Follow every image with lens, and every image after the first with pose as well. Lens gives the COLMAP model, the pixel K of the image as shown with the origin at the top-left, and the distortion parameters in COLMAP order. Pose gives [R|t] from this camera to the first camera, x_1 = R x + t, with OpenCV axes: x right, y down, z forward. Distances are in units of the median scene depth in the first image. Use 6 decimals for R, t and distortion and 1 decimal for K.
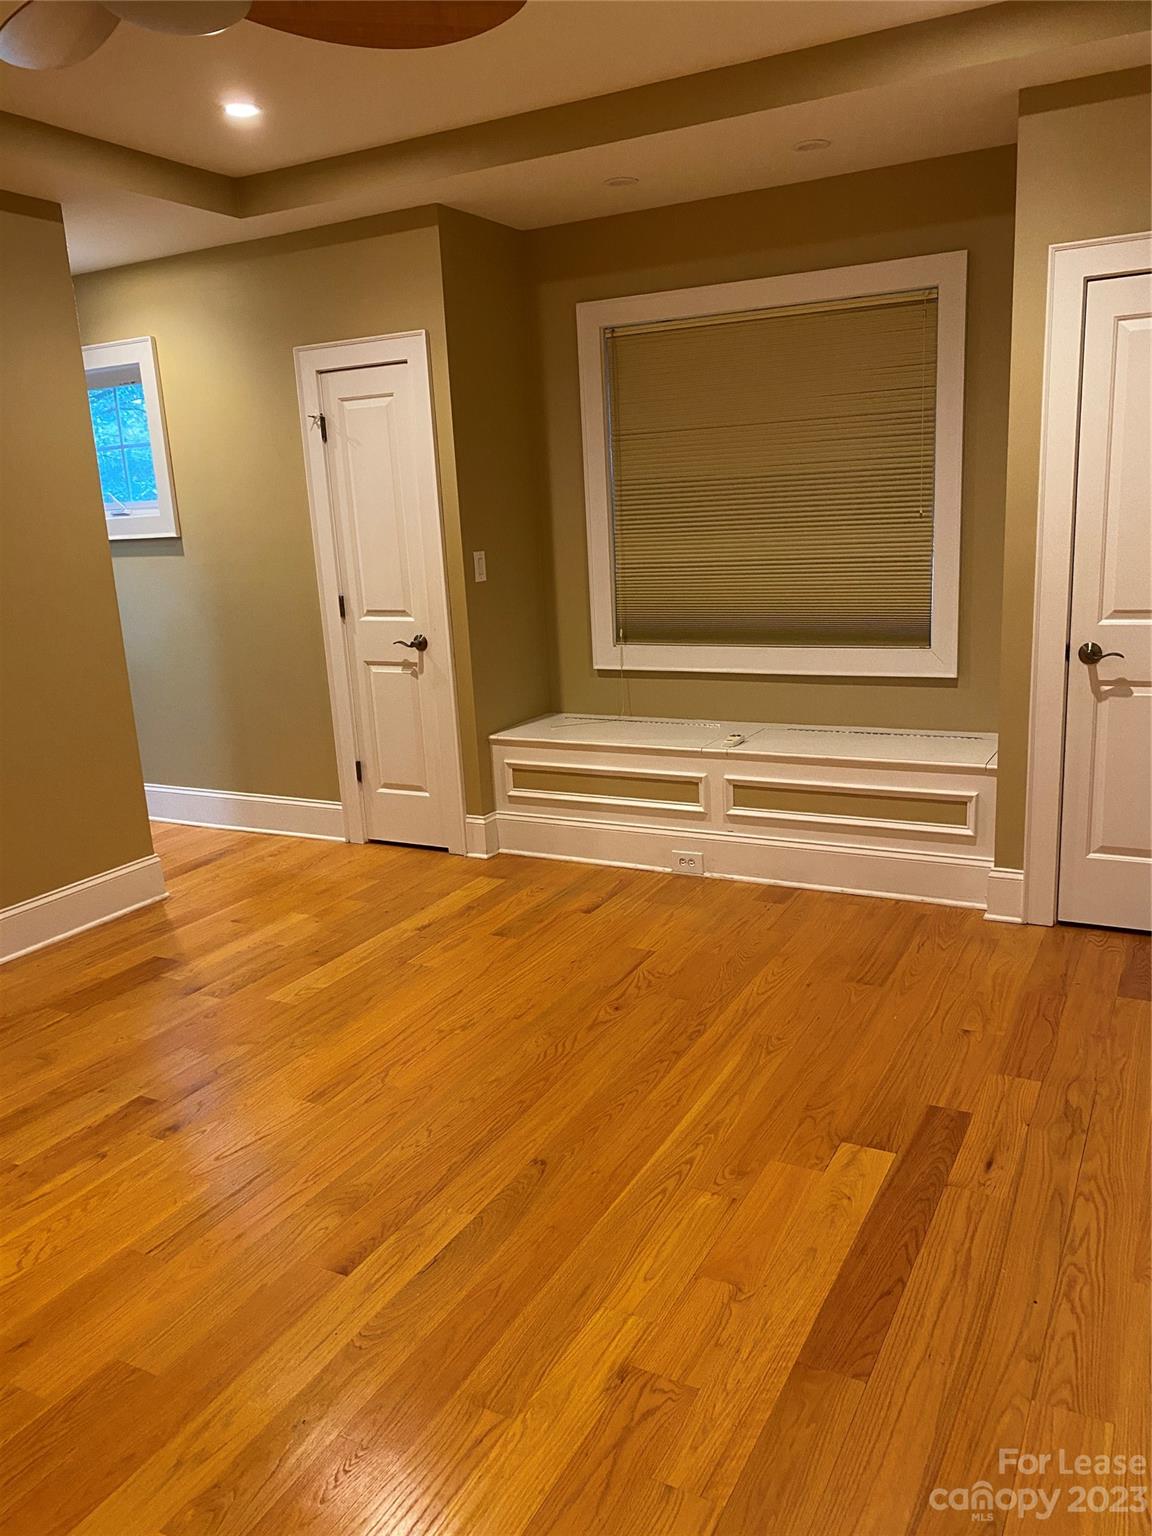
lens RADIAL K [[1177.4, 0, 575.5], [0, 1177.4, 765.2], [0, 0, 1]] dist [0.045265, -0.060558]
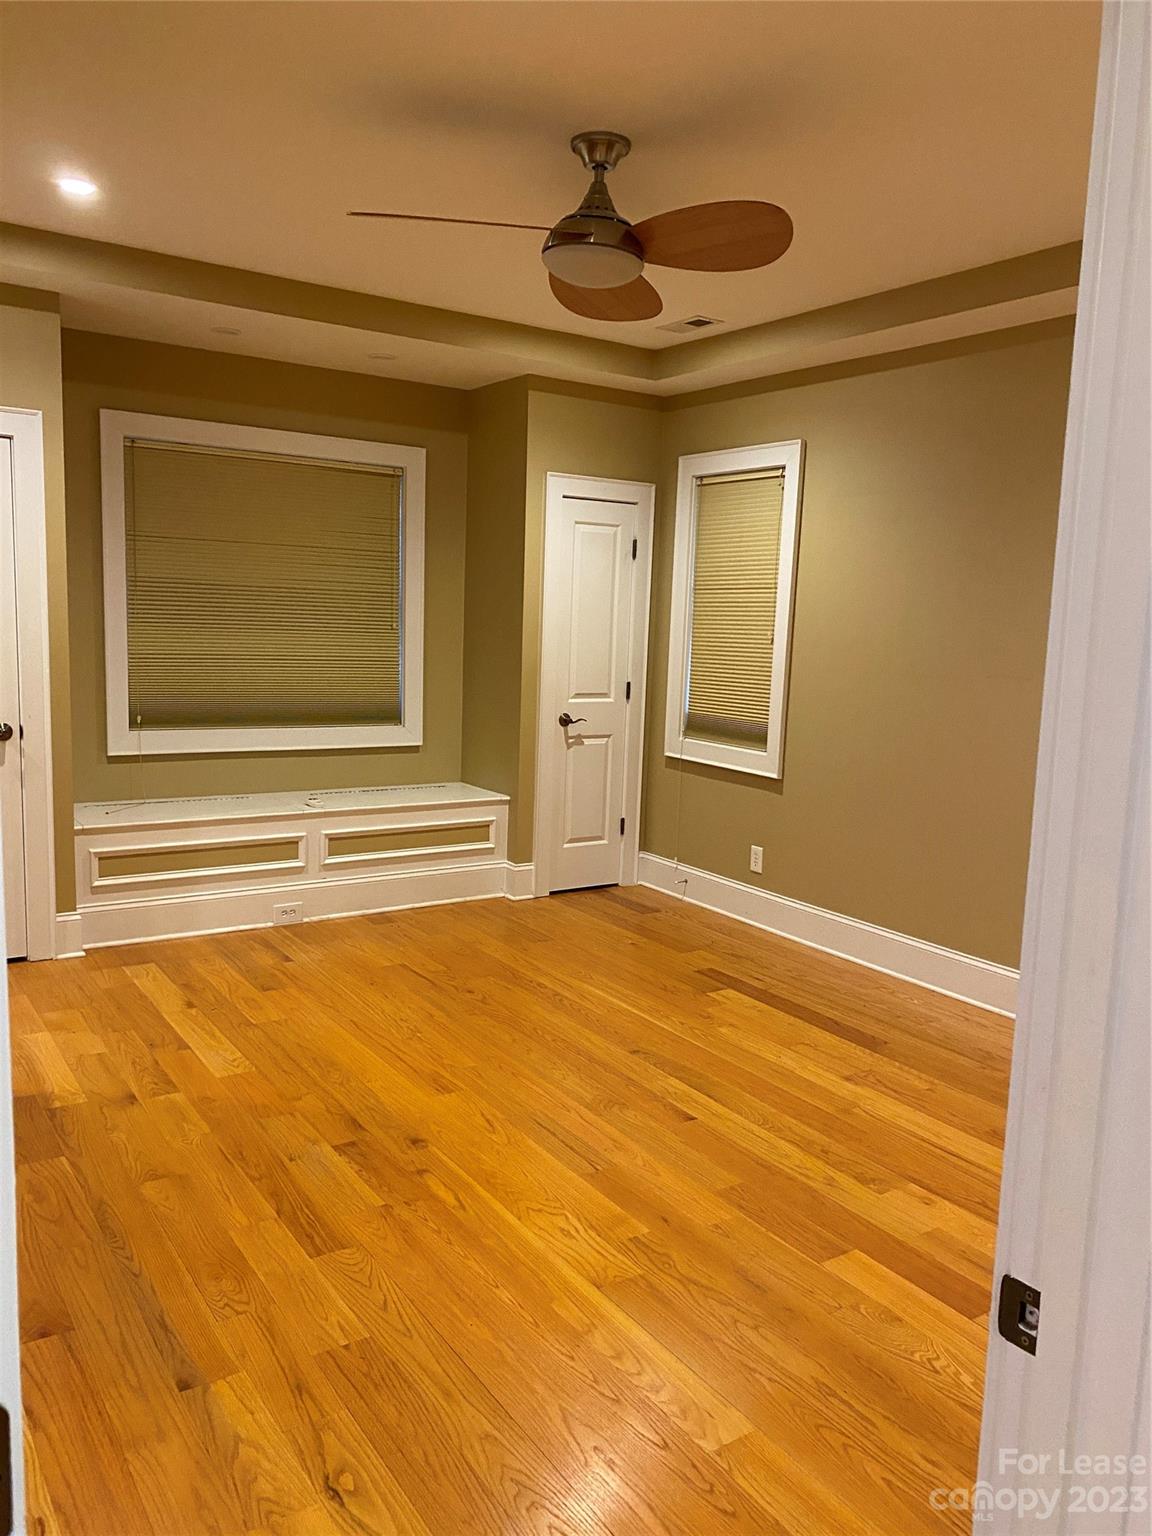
lens RADIAL K [[1177.4, 0, 573.2], [0, 1177.4, 766.5], [0, 0, 1]] dist [0.045265, -0.060558]
pose [[0.460505, -0.048943, 0.886307, -0.860725], [0.137960, 0.990292, -0.016995, -0.001339], [-0.876871, 0.130101, 0.462787, 0.217907]]
